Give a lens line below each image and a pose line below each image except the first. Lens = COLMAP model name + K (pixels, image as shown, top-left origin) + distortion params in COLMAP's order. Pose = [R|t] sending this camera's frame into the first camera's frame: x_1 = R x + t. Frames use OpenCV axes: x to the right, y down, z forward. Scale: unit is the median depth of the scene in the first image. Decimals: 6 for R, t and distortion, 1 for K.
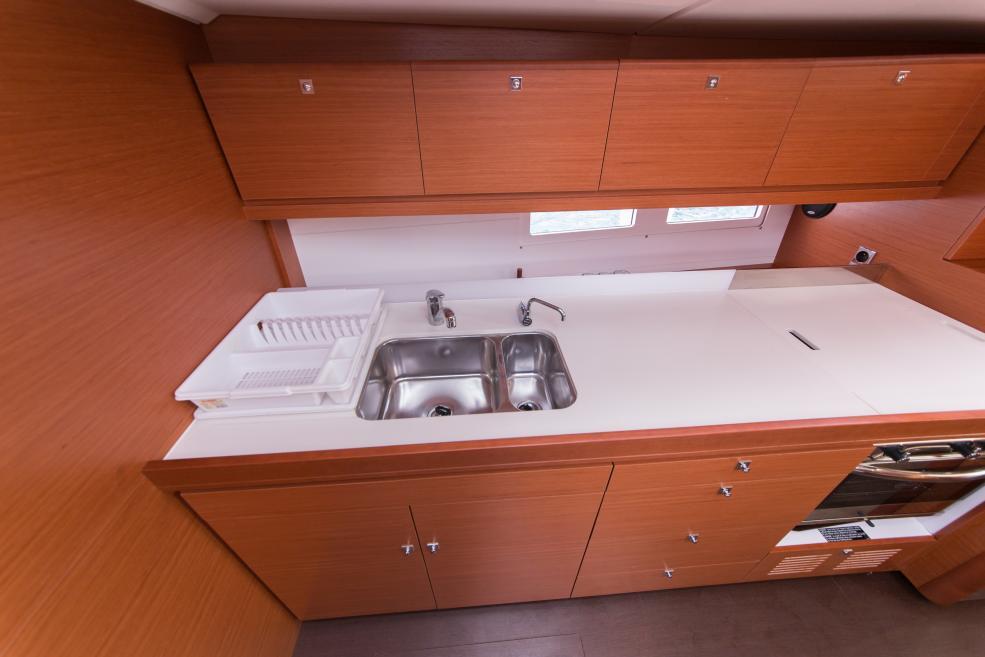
lens RADIAL K [[348.2, 0, 488.5], [0, 348.2, 325.1], [0, 0, 1]] dist [-0.006000, 0.003396]
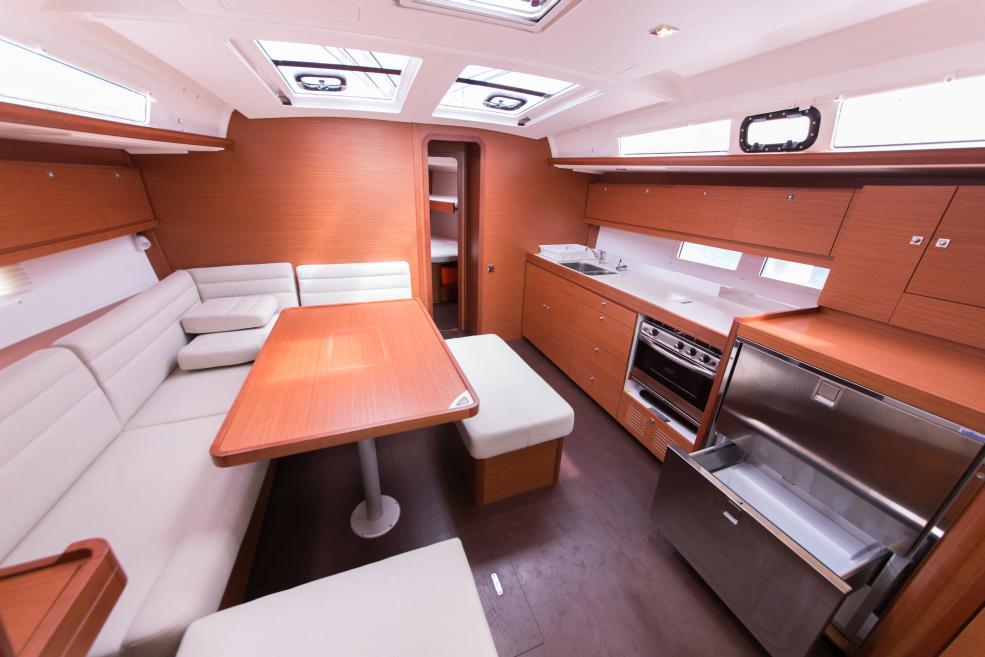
lens RADIAL K [[348.2, 0, 488.5], [0, 348.2, 325.1], [0, 0, 1]] dist [-0.006000, 0.003396]
pose [[0.283356, 0.375439, -0.882471, 1.674671], [-0.569880, 0.806015, 0.159926, 0.327212], [0.771328, 0.457586, 0.442344, -0.446172]]
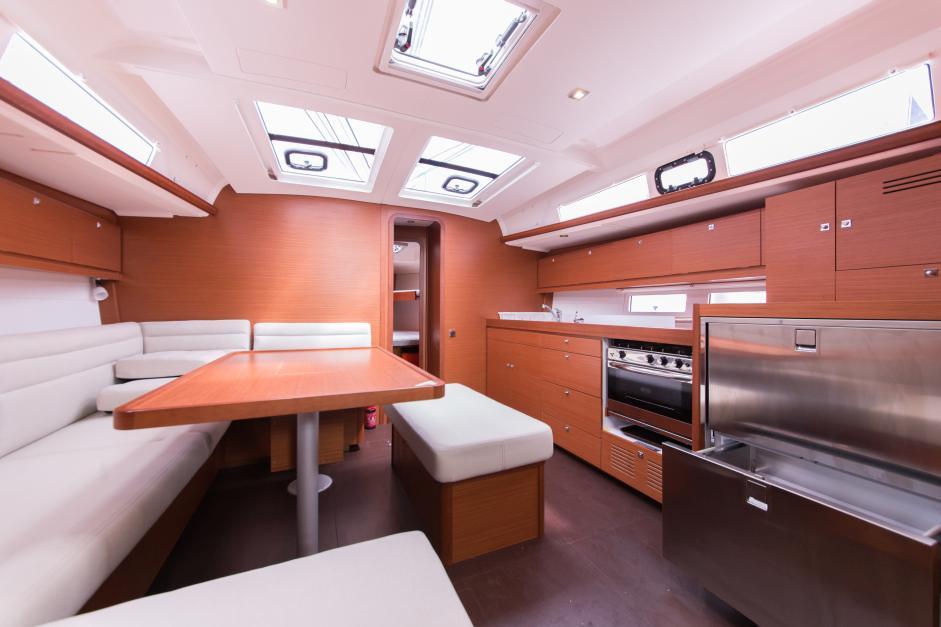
lens RADIAL K [[348.1, 0, 466.6], [0, 348.1, 310.0], [0, 0, 1]] dist [-0.002305, 0.001932]
pose [[0.337056, 0.005363, -0.941469, 1.726216], [-0.540894, 0.819586, -0.188977, 0.648051], [0.770602, 0.572931, 0.279147, -0.249241]]
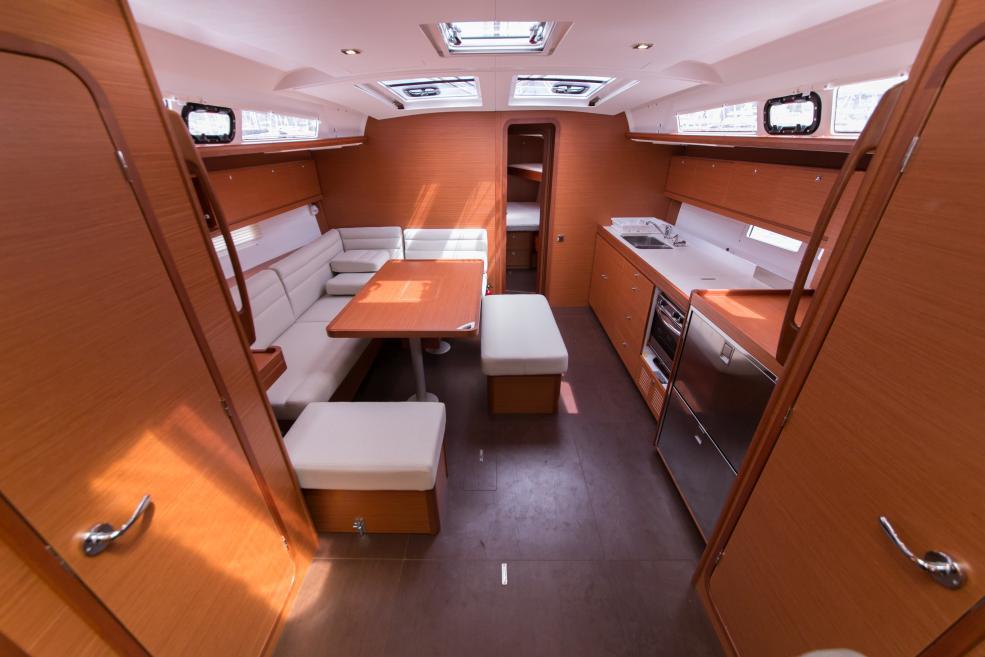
lens RADIAL K [[363.6, 0, 489.7], [0, 363.6, 324.9], [0, 0, 1]] dist [-0.000355, -0.000082]
pose [[-0.080770, 0.456814, -0.885888, 2.193439], [-0.557278, 0.716198, 0.420121, 0.007977], [0.826388, 0.527619, 0.196726, -0.201713]]
